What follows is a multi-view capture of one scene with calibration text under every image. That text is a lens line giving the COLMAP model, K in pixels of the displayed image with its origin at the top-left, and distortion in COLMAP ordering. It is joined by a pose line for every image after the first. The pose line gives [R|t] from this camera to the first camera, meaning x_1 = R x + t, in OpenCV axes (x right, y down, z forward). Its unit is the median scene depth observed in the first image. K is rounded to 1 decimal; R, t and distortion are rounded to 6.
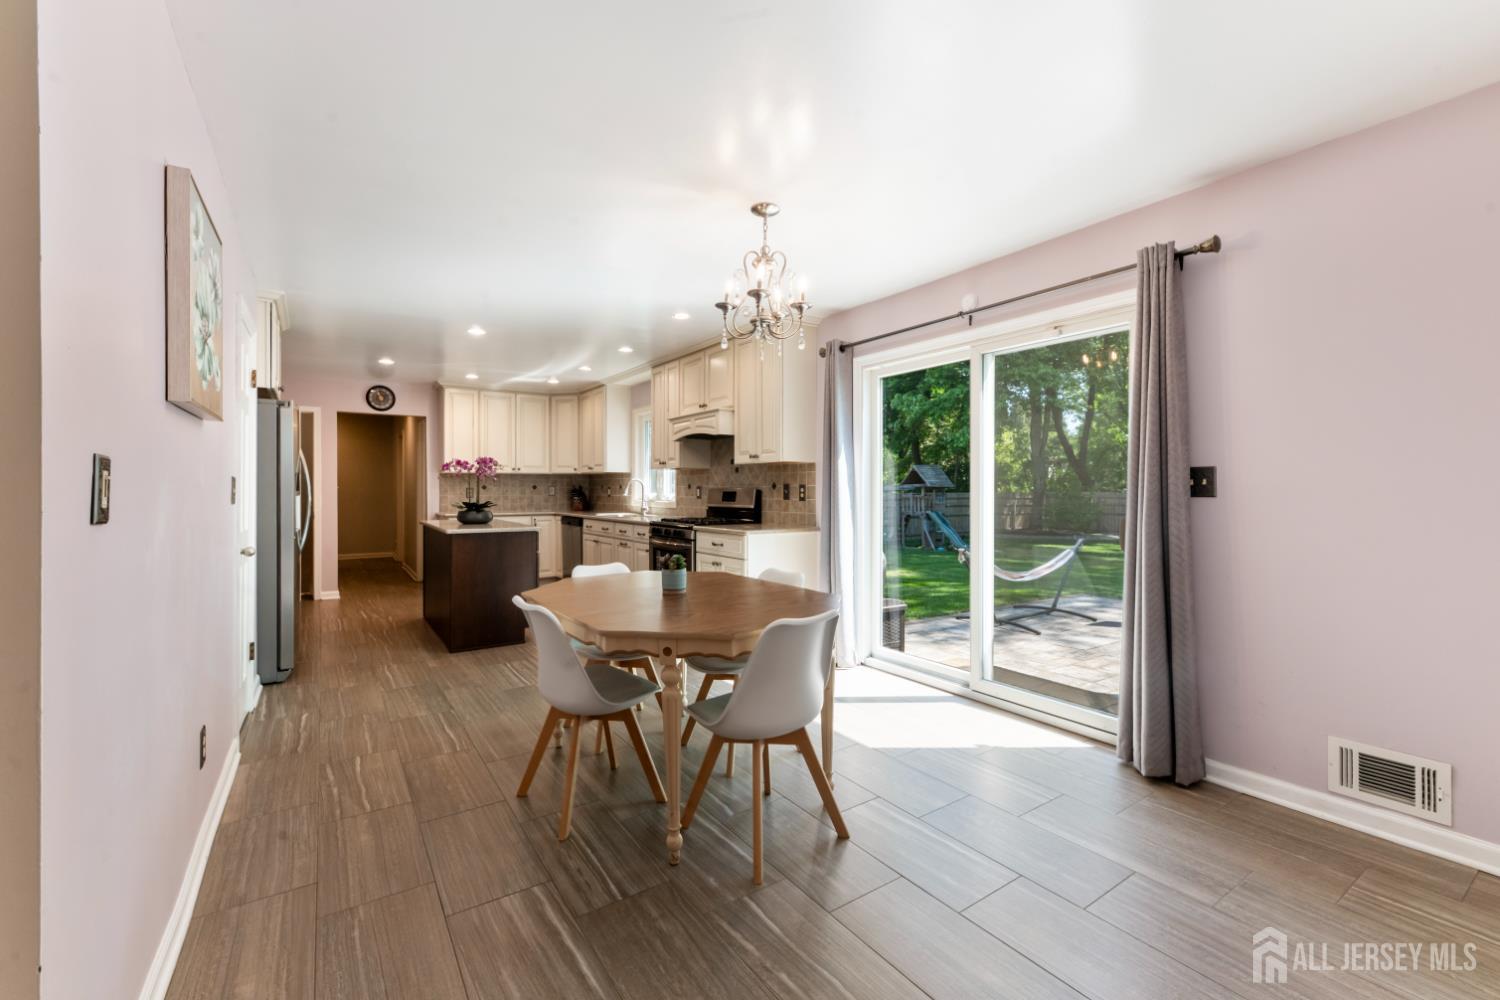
lens RADIAL K [[628.0, 0, 748.6], [0, 628.0, 488.9], [0, 0, 1]] dist [-0.000898, -0.001210]
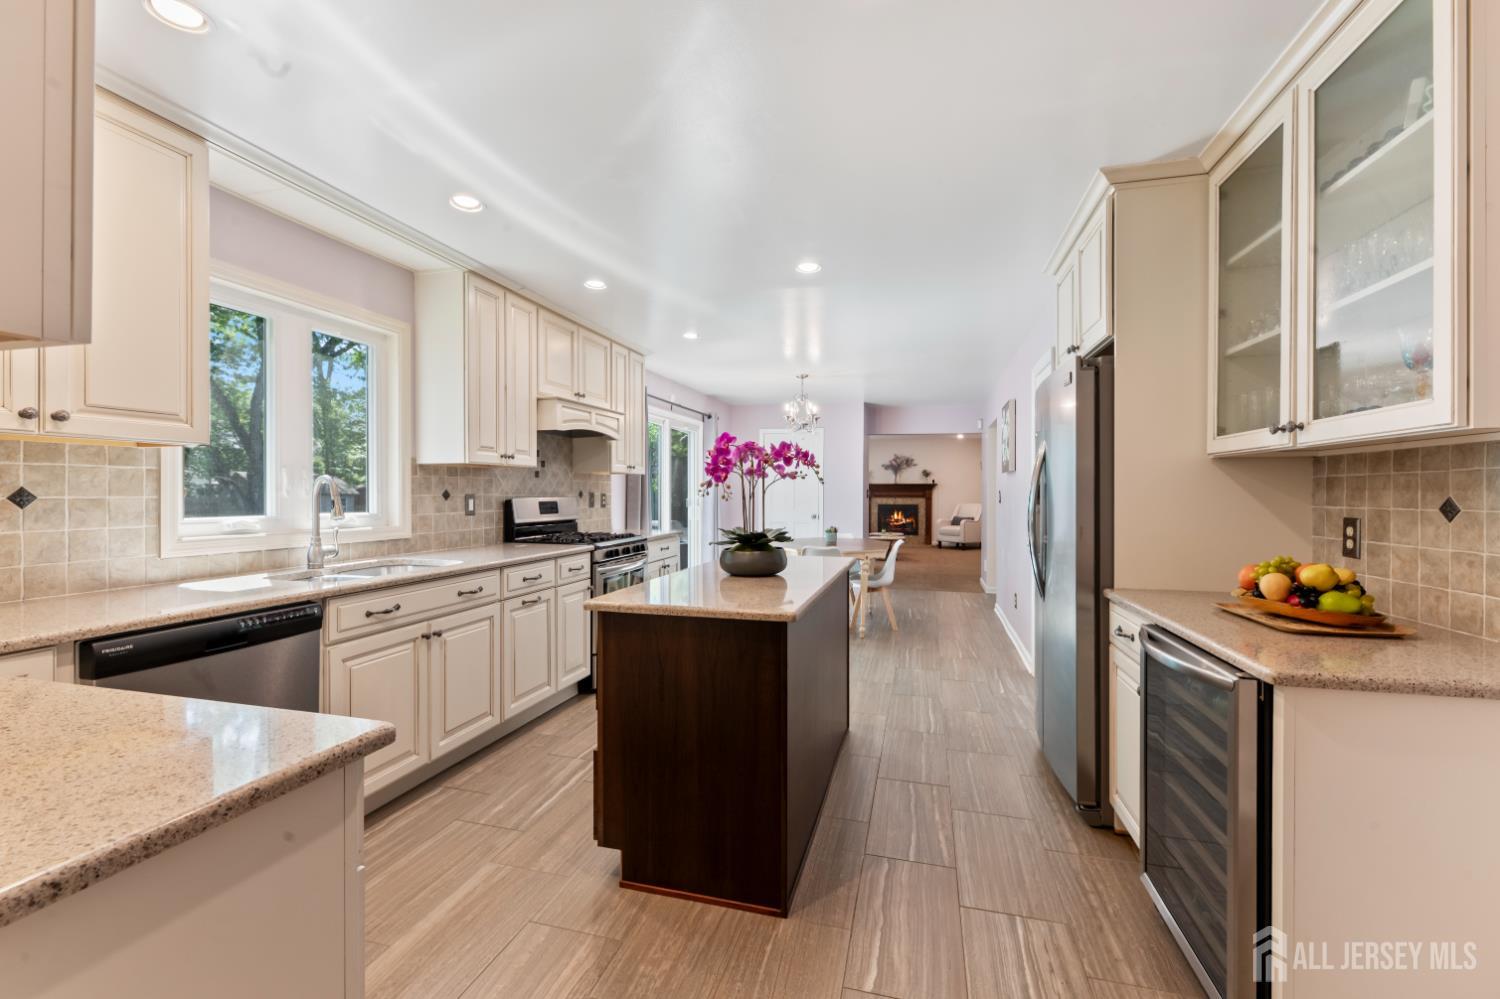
lens RADIAL K [[628.0, 0, 751.0], [0, 628.0, 492.5], [0, 0, 1]] dist [-0.000898, -0.001210]
pose [[-0.646785, -0.002174, 0.762669, -0.750209], [-0.002405, 0.999997, 0.000811, -0.007687], [-0.762668, -0.001309, -0.646788, 1.224946]]
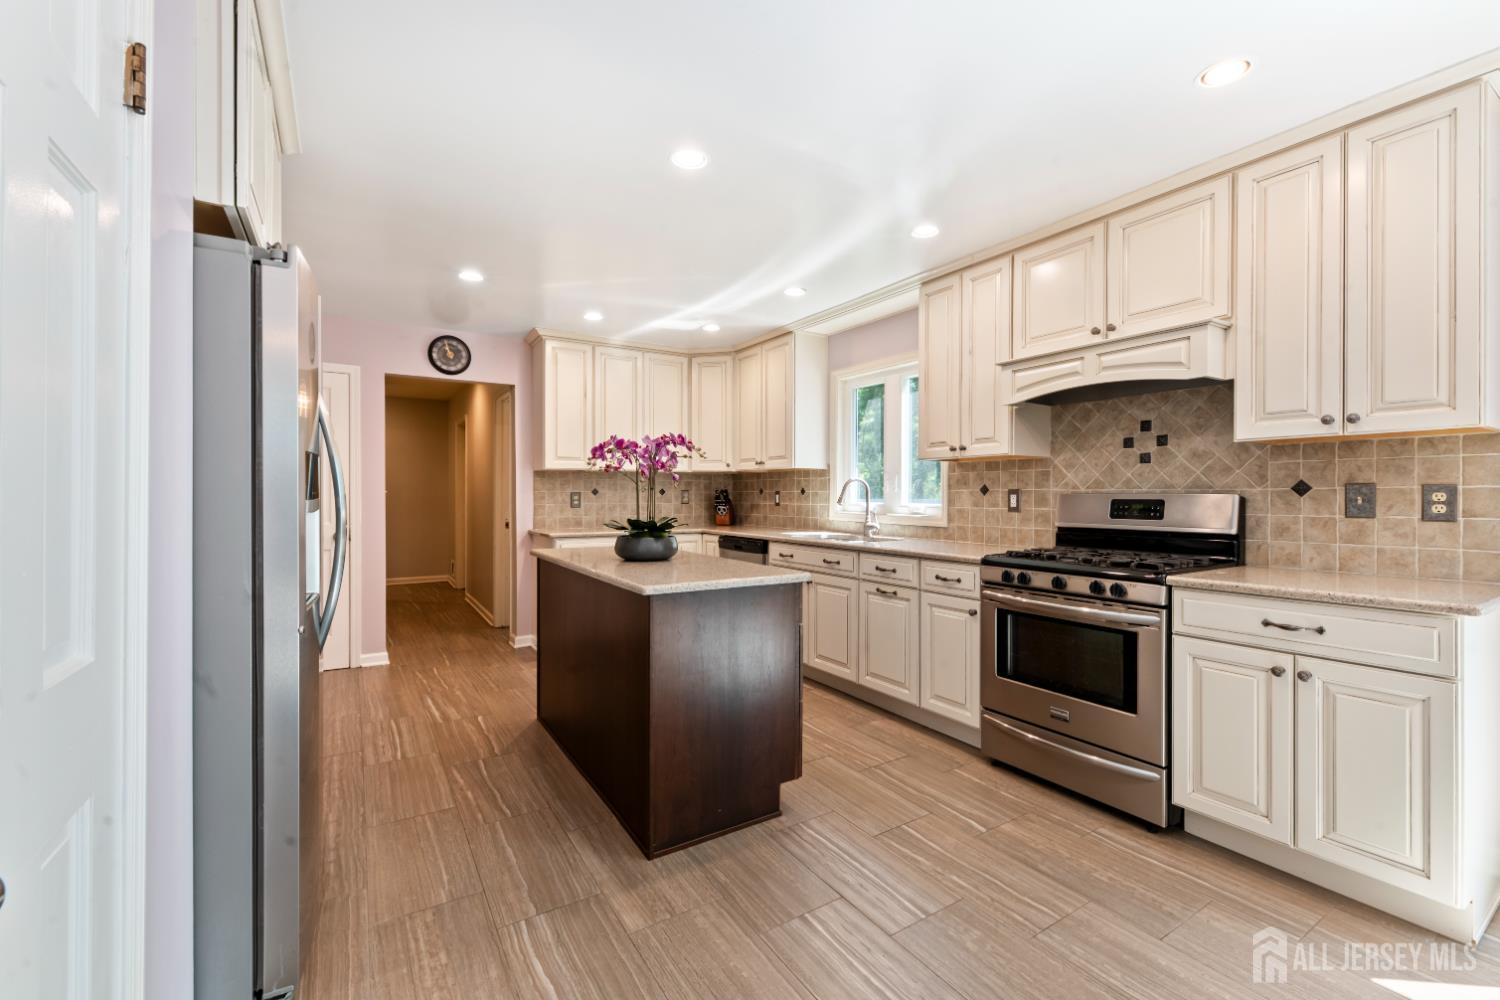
lens RADIAL K [[628.0, 0, 748.2], [0, 628.0, 493.6], [0, 0, 1]] dist [-0.000898, -0.001210]
pose [[0.999262, 0.000412, -0.038400, -0.305970], [-0.000443, 1.000000, -0.000789, 0.000062], [0.038400, 0.000806, 0.999262, 0.438700]]
